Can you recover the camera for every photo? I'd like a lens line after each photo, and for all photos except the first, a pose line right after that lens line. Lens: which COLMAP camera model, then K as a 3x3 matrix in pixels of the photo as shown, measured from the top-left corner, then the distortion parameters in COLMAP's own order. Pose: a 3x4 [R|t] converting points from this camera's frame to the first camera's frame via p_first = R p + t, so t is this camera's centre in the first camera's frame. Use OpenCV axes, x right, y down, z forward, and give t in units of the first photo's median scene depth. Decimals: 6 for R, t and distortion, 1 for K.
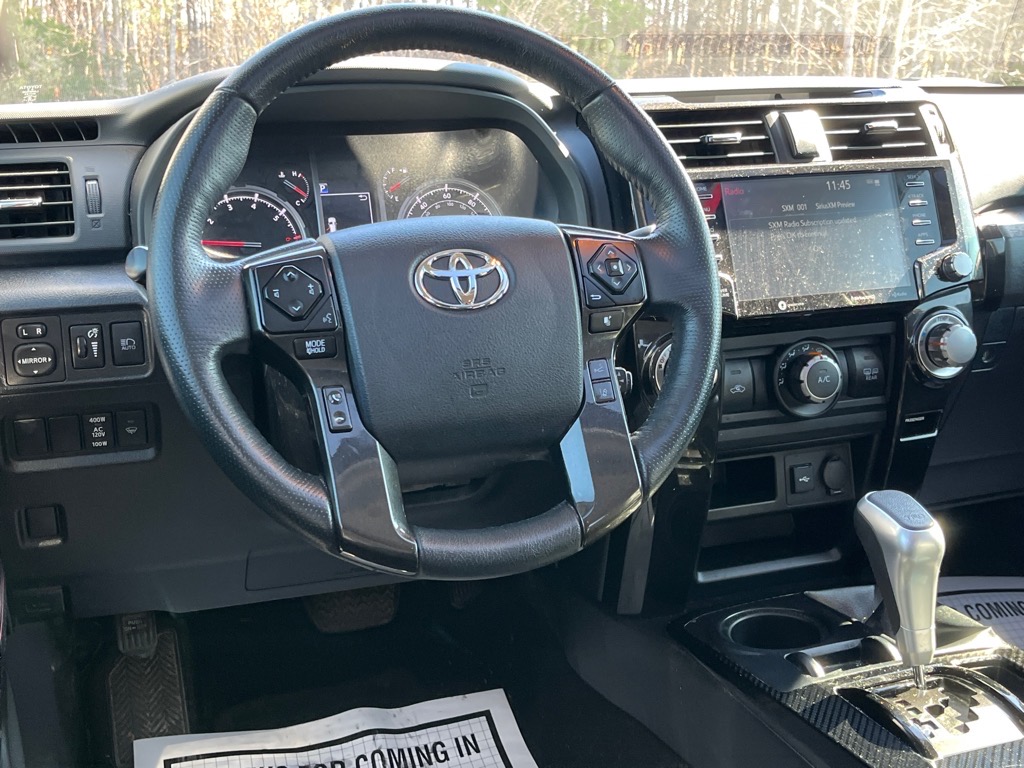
lens RADIAL K [[1222.4, 0, 507.0], [0, 1222.4, 381.6], [0, 0, 1]] dist [0.016286, 0.000000]
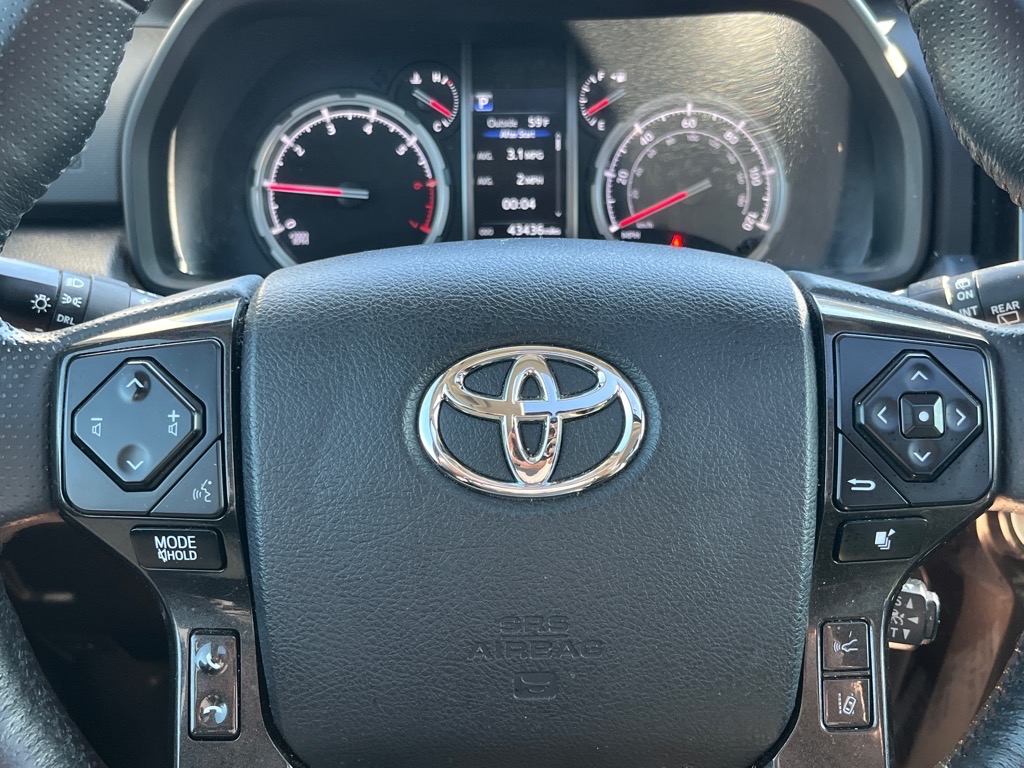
lens RADIAL K [[1047.4, 0, 518.9], [0, 1047.4, 386.4], [0, 0, 1]] dist [0.016905, 0.000000]
pose [[0.939367, 0.147069, -0.309776, 0.062786], [-0.087746, 0.976376, 0.197459, -0.147457], [0.331498, -0.158305, 0.930080, 0.578755]]
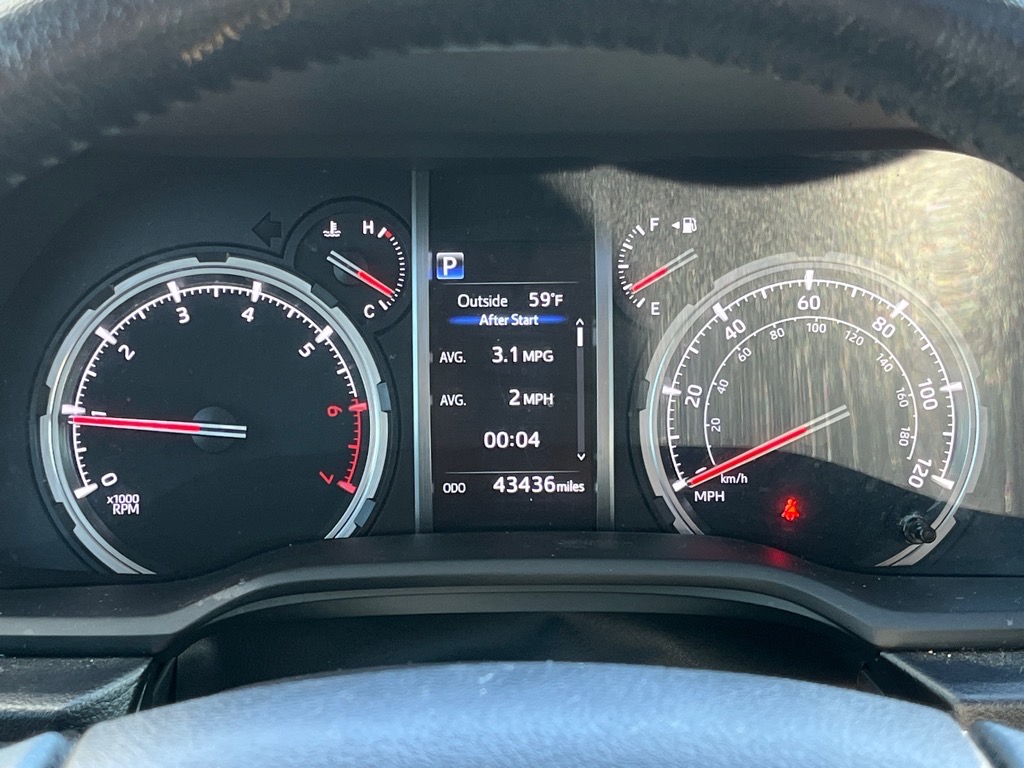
lens RADIAL K [[1970.9, 0, 504.4], [0, 1970.9, 384.4], [0, 0, 1]] dist [0.100679, 0.000000]
pose [[0.938725, 0.119557, -0.323268, 0.064755], [-0.085702, 0.989420, 0.117058, -0.229045], [0.333843, -0.082181, 0.939039, 0.549499]]
